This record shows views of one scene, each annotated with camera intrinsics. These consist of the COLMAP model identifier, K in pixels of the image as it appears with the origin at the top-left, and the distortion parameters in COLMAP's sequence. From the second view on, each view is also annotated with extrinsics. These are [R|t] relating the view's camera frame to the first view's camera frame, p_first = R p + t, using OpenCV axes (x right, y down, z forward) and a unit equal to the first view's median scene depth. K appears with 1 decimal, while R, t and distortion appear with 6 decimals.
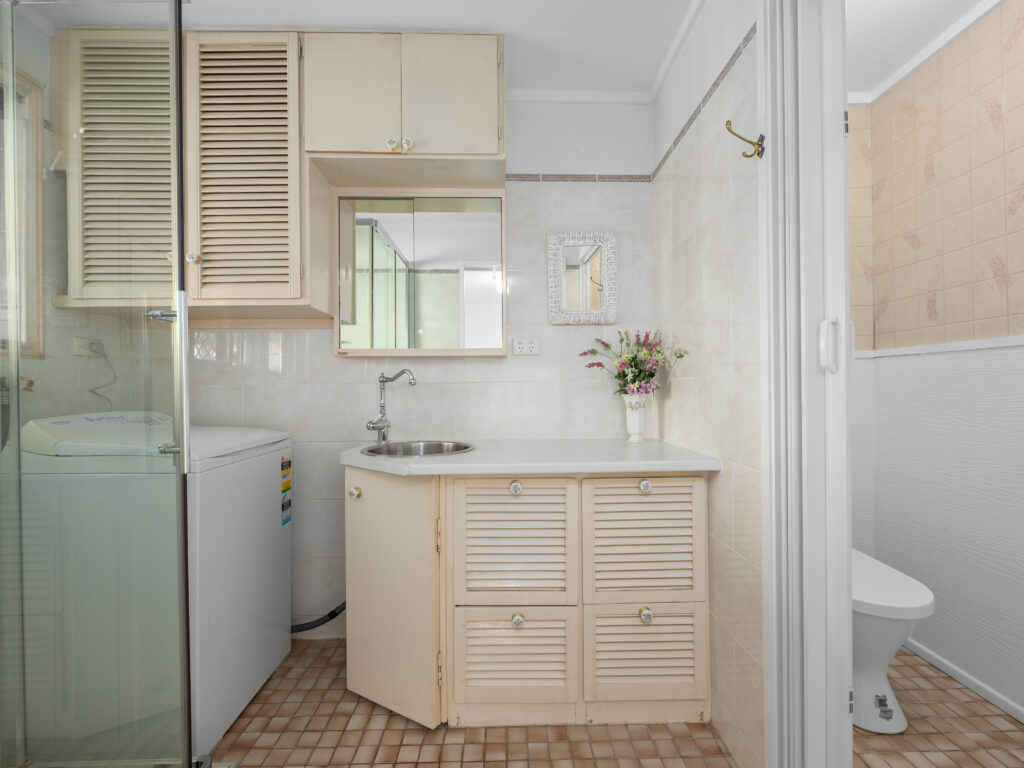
lens RADIAL K [[440.2, 0, 511.4], [0, 440.2, 389.8], [0, 0, 1]] dist [-0.001968, 0.001077]
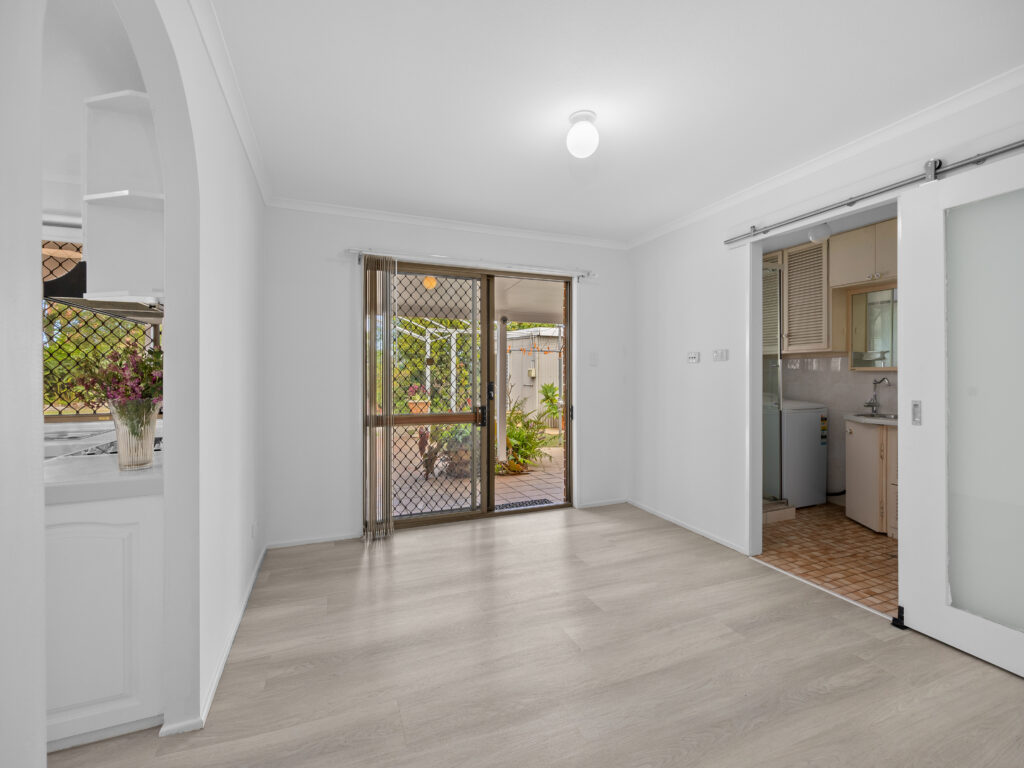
lens RADIAL K [[440.2, 0, 511.2], [0, 440.2, 376.4], [0, 0, 1]] dist [-0.001968, 0.001077]
pose [[0.364134, 0.013826, -0.931244, 1.130862], [0.002123, 0.999875, 0.015675, -0.098581], [0.931344, -0.007685, 0.364059, -1.483187]]
